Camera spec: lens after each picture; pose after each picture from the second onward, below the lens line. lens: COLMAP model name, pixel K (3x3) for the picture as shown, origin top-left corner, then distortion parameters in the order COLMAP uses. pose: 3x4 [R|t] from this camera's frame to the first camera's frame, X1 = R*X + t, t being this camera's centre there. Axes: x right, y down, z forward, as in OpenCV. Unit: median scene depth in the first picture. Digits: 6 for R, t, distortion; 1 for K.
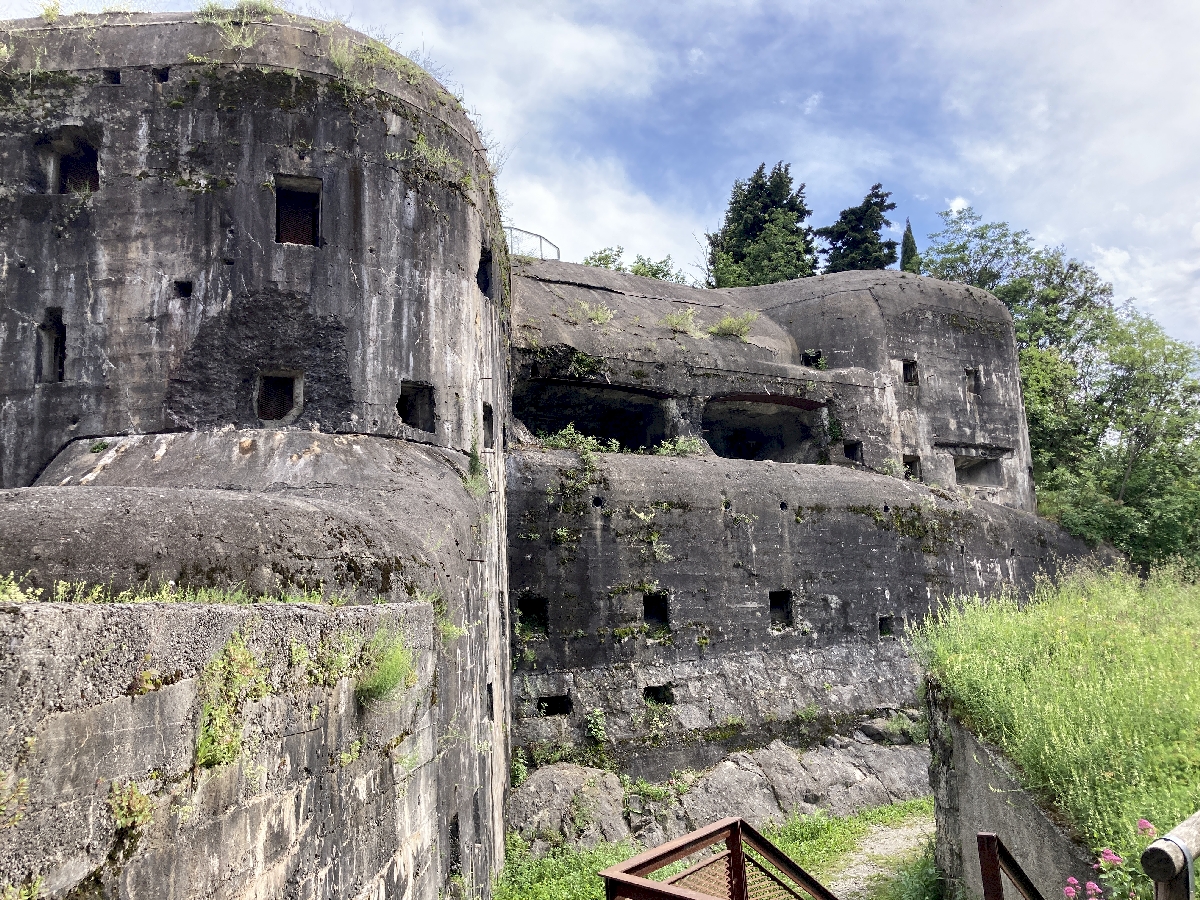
lens RADIAL K [[981.3, 0, 601.2], [0, 981.3, 436.2], [0, 0, 1]] dist [0.058342, -0.074211]
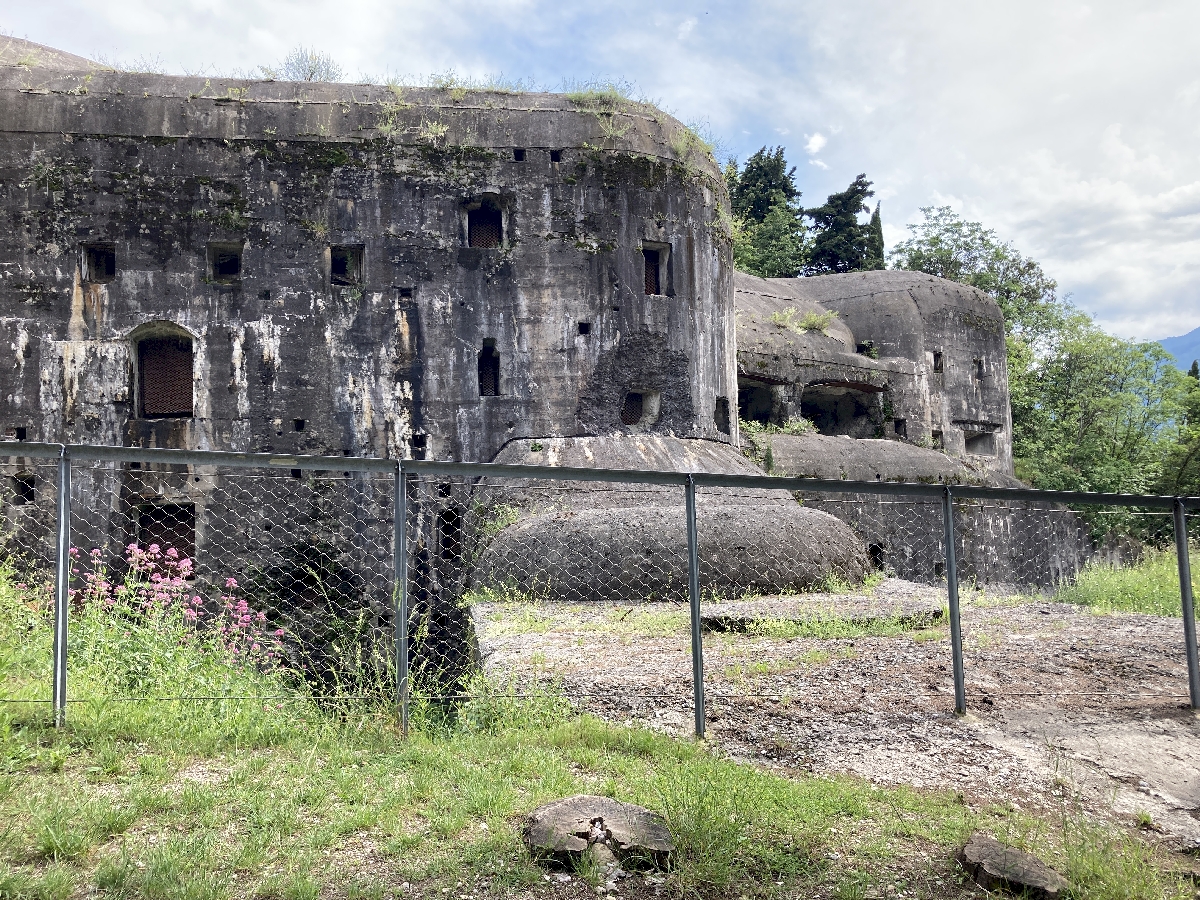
lens RADIAL K [[981.3, 0, 596.0], [0, 981.3, 445.8], [0, 0, 1]] dist [0.058342, -0.074211]
pose [[0.988038, 0.029841, 0.151293, -0.429590], [-0.043778, 0.995011, 0.089647, -0.078570], [-0.147863, -0.095198, 0.984415, -0.228735]]
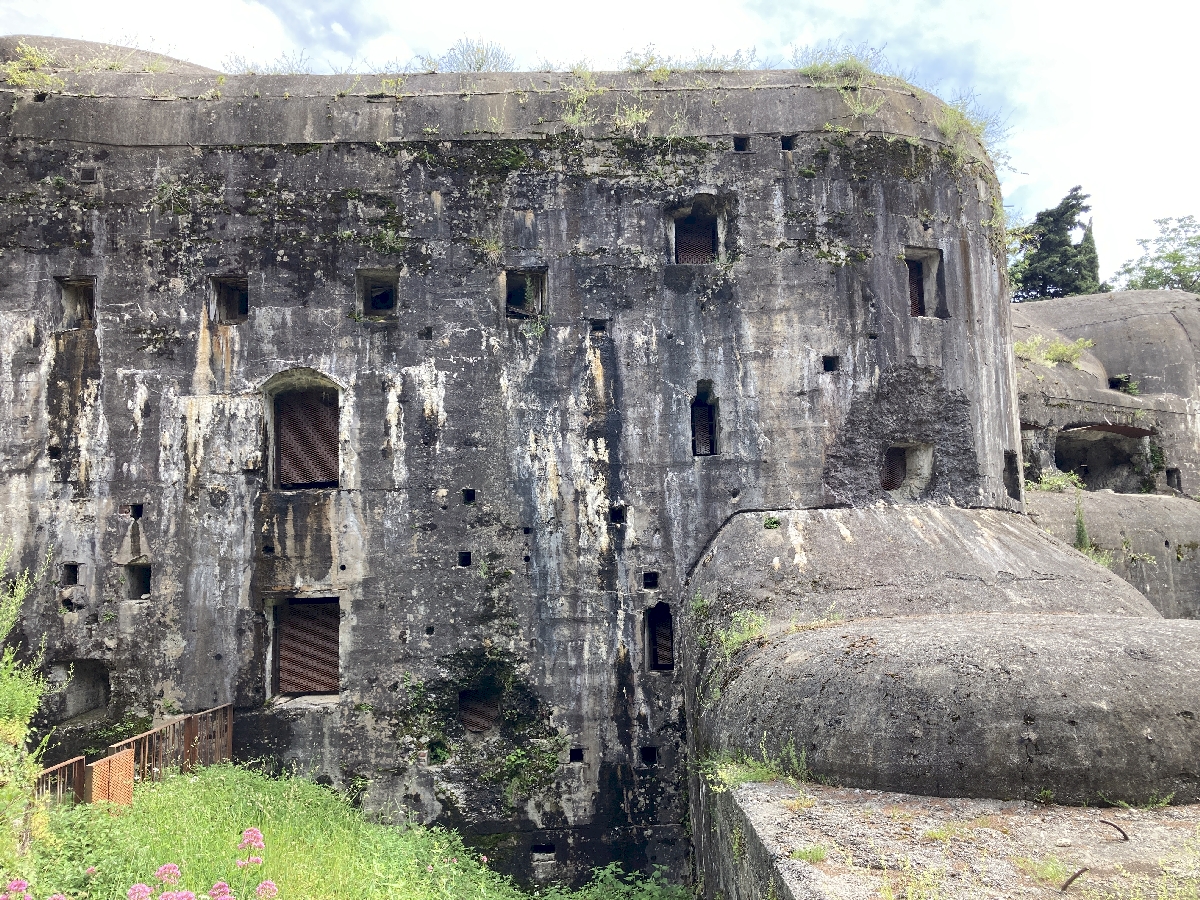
lens RADIAL K [[981.3, 0, 605.2], [0, 981.3, 445.5], [0, 0, 1]] dist [0.058342, -0.074211]
pose [[0.999646, 0.022115, 0.014761, -0.474510], [-0.022822, 0.998510, 0.049570, -0.078296], [-0.013643, -0.049890, 0.998662, -0.002503]]
